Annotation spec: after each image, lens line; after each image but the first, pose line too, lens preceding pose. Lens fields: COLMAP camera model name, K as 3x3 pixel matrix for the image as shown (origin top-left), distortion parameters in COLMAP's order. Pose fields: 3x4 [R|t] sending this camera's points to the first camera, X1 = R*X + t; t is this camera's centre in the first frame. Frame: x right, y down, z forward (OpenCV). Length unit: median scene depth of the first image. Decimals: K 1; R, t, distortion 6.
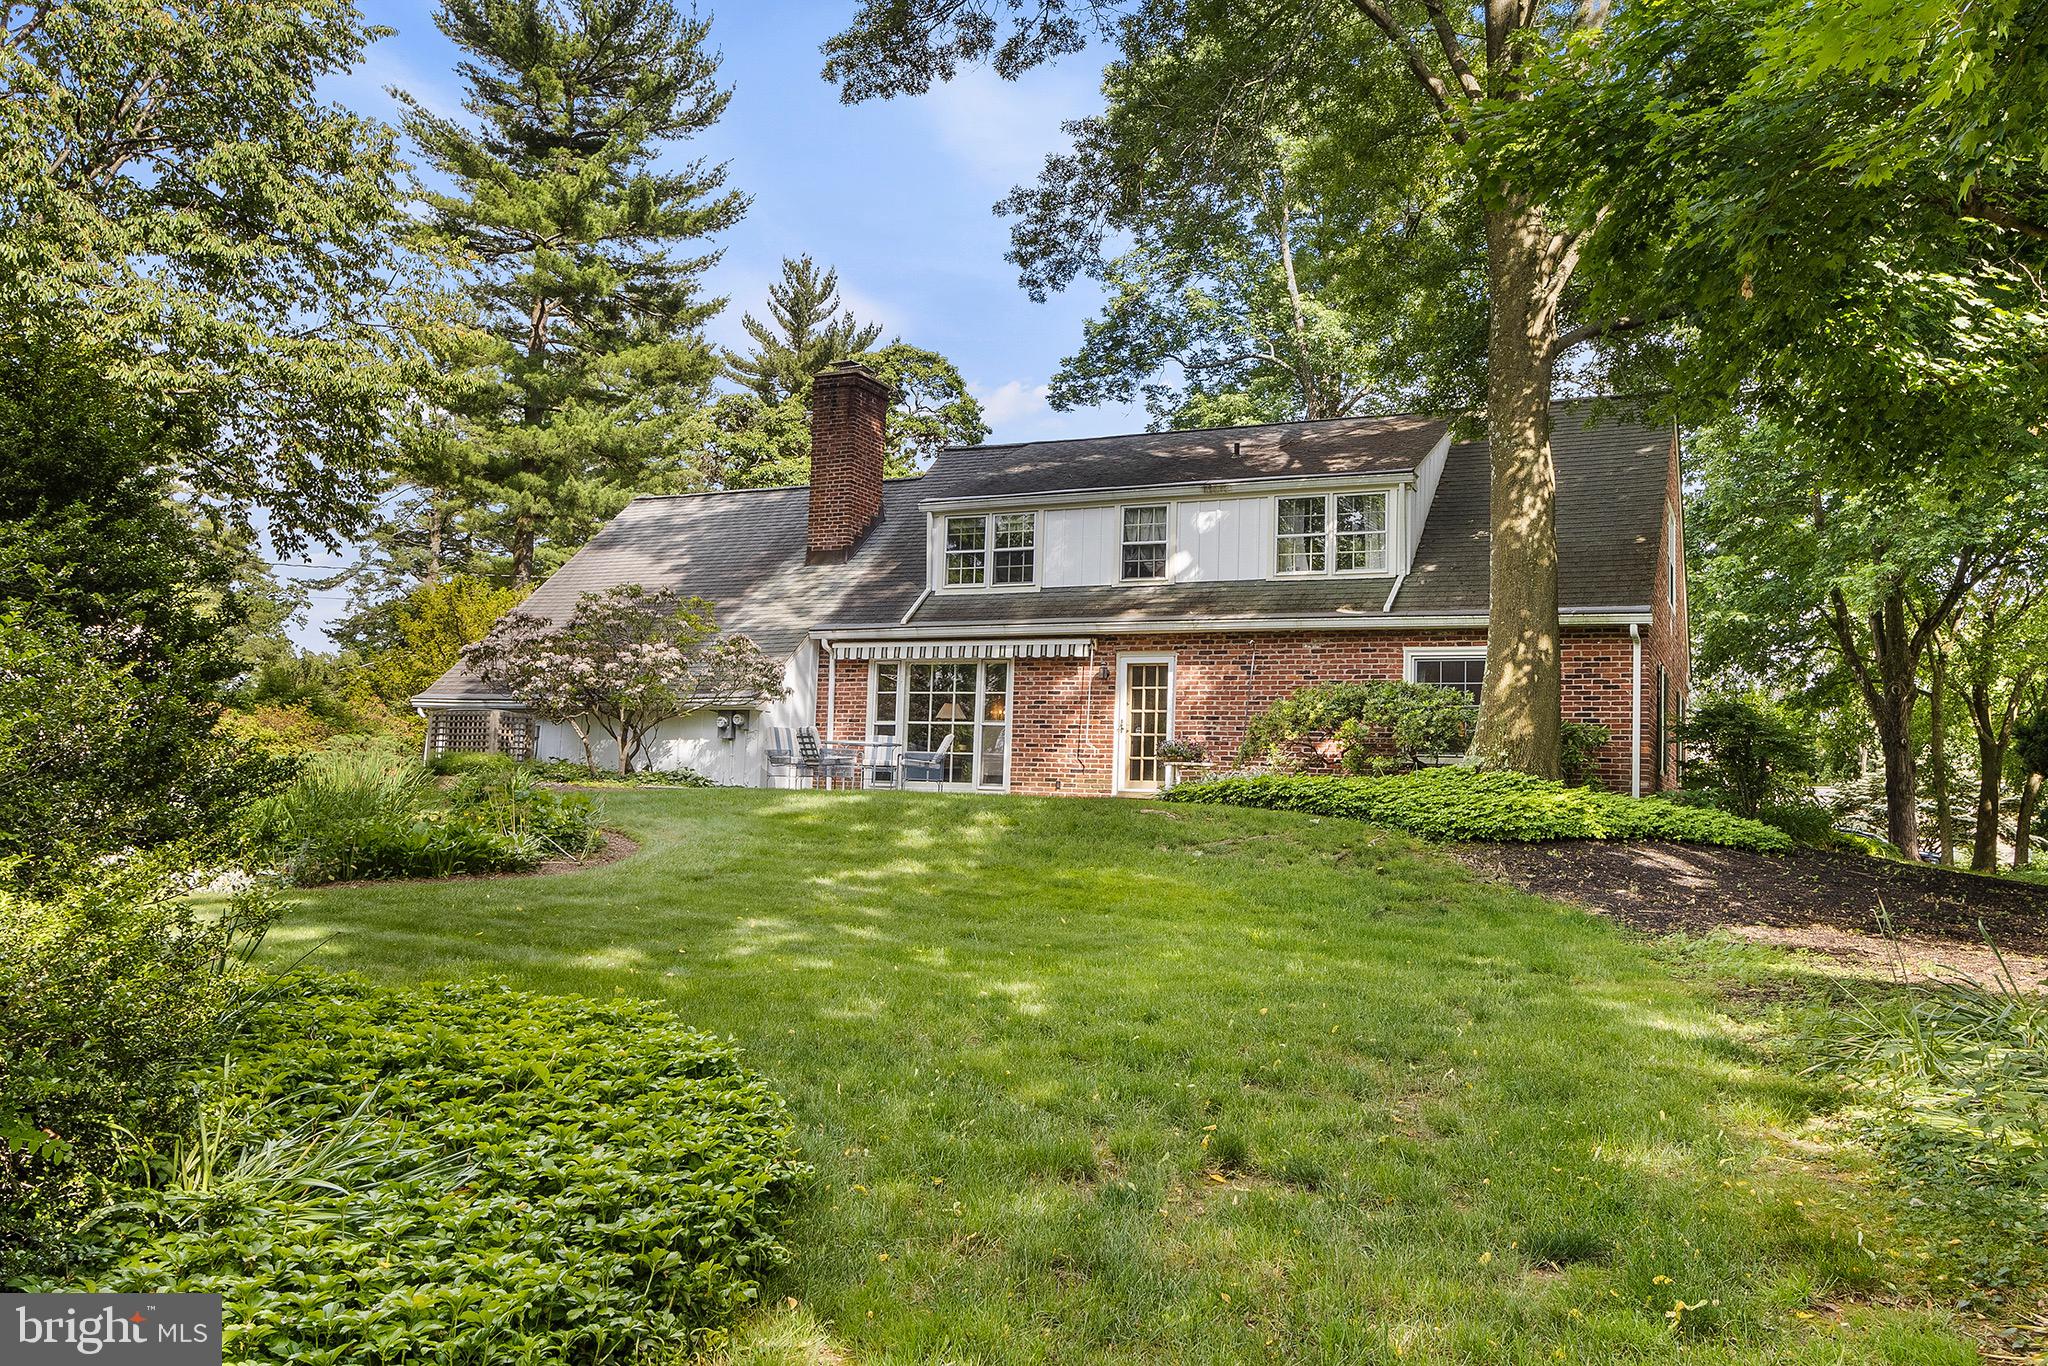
lens RADIAL K [[1637.8, 0, 1023.0], [0, 1637.8, 681.8], [0, 0, 1]] dist [-0.004666, -0.000212]
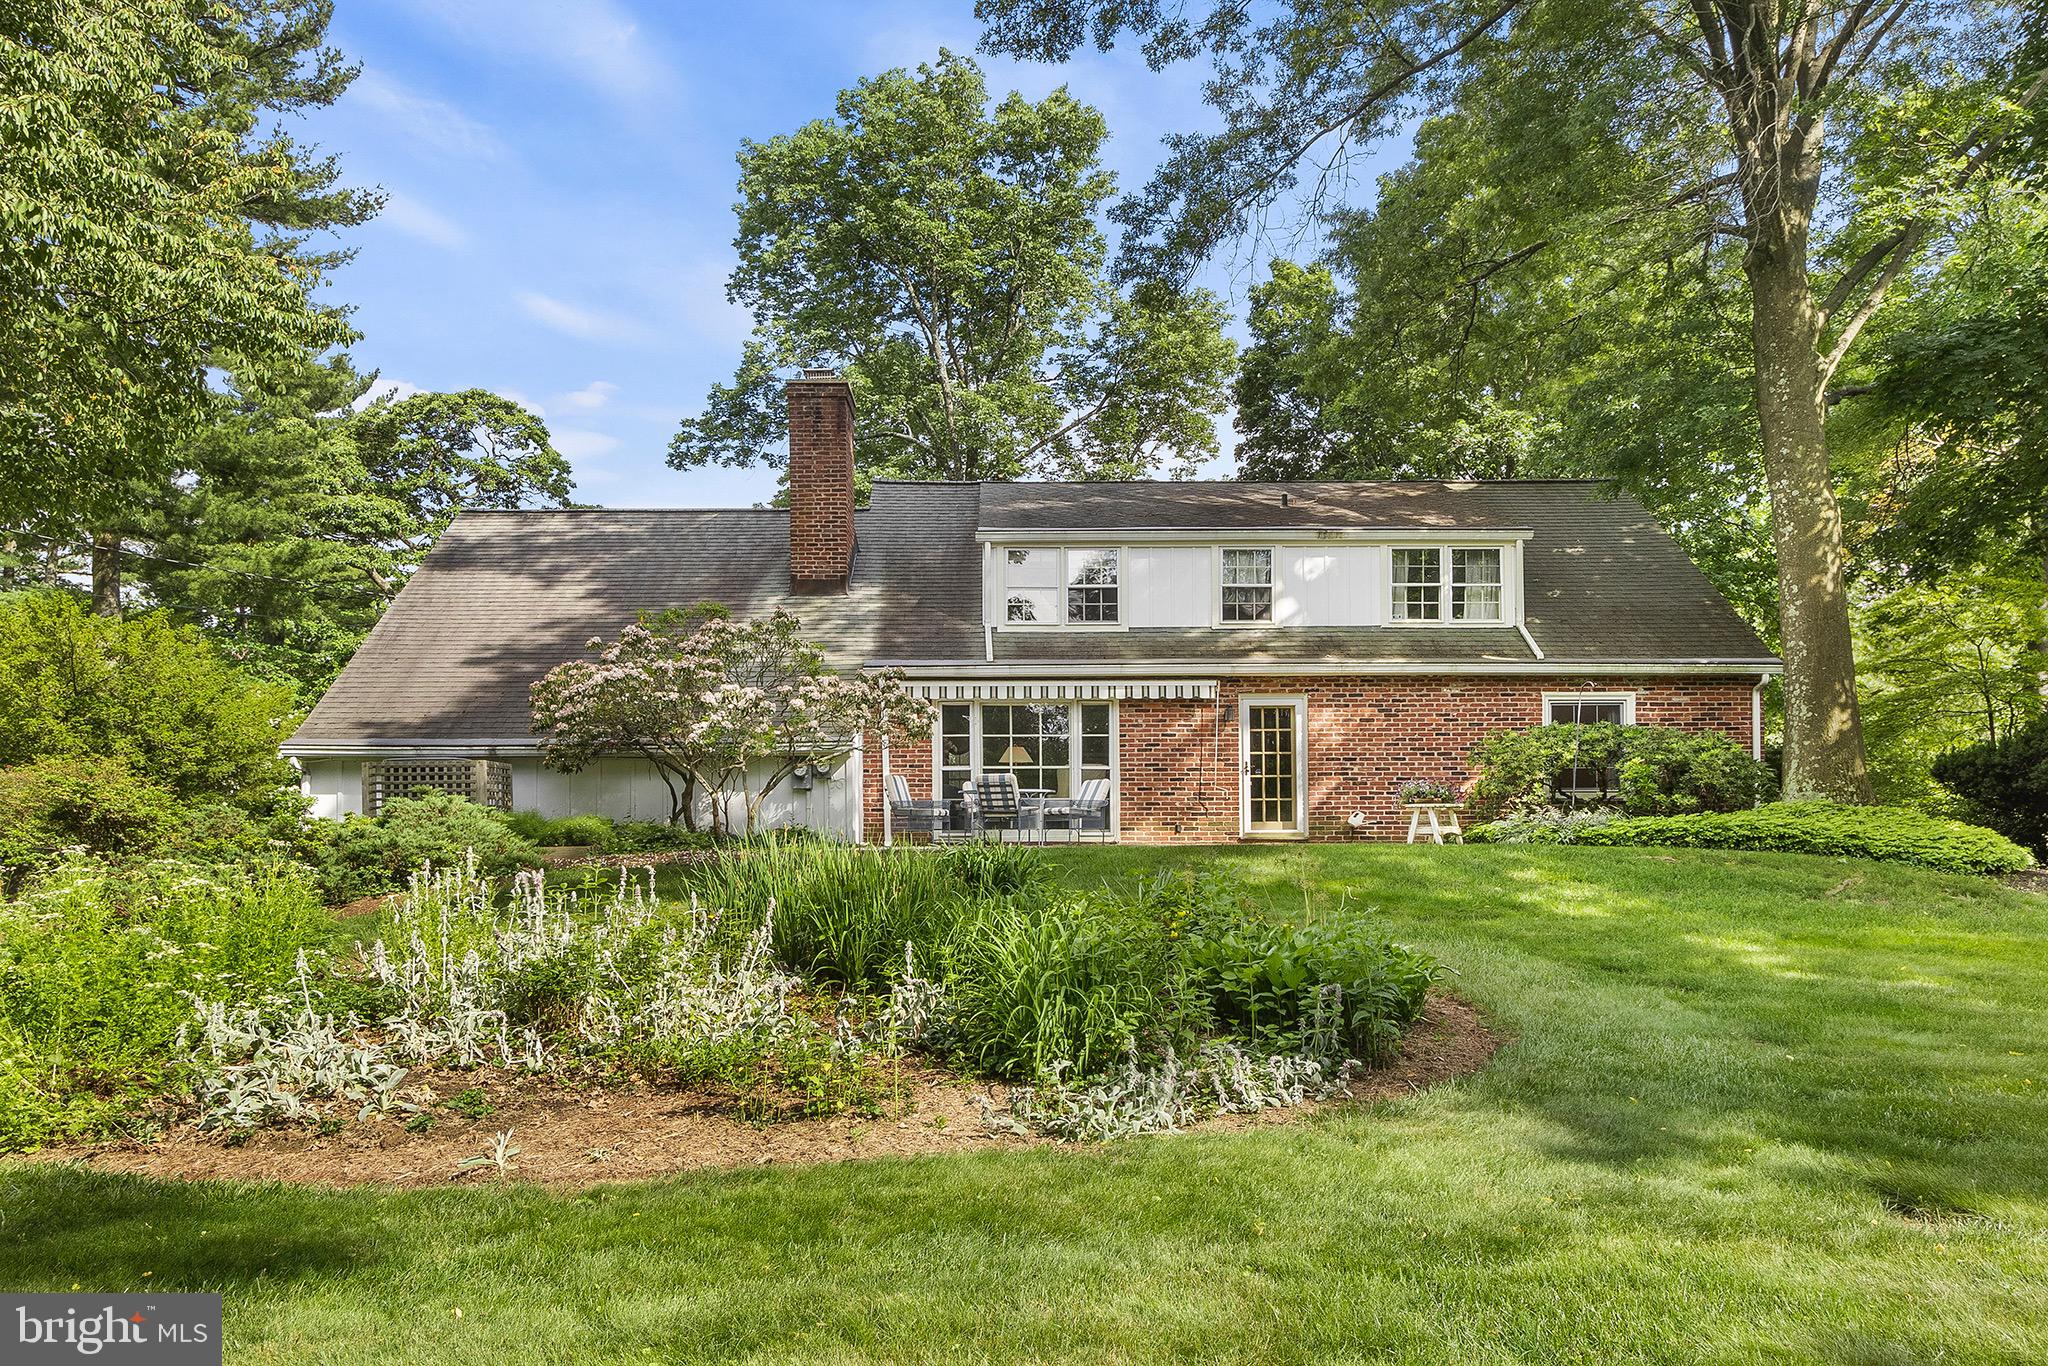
lens RADIAL K [[1240.1, 0, 1040.3], [0, 1240.1, 802.1], [0, 0, 1]] dist [0.004800, 0.000314]
pose [[0.870903, -0.031894, 0.490418, -0.419906], [0.000239, 0.997919, 0.064475, -0.001311], [-0.491454, -0.056034, 0.869099, 0.398908]]
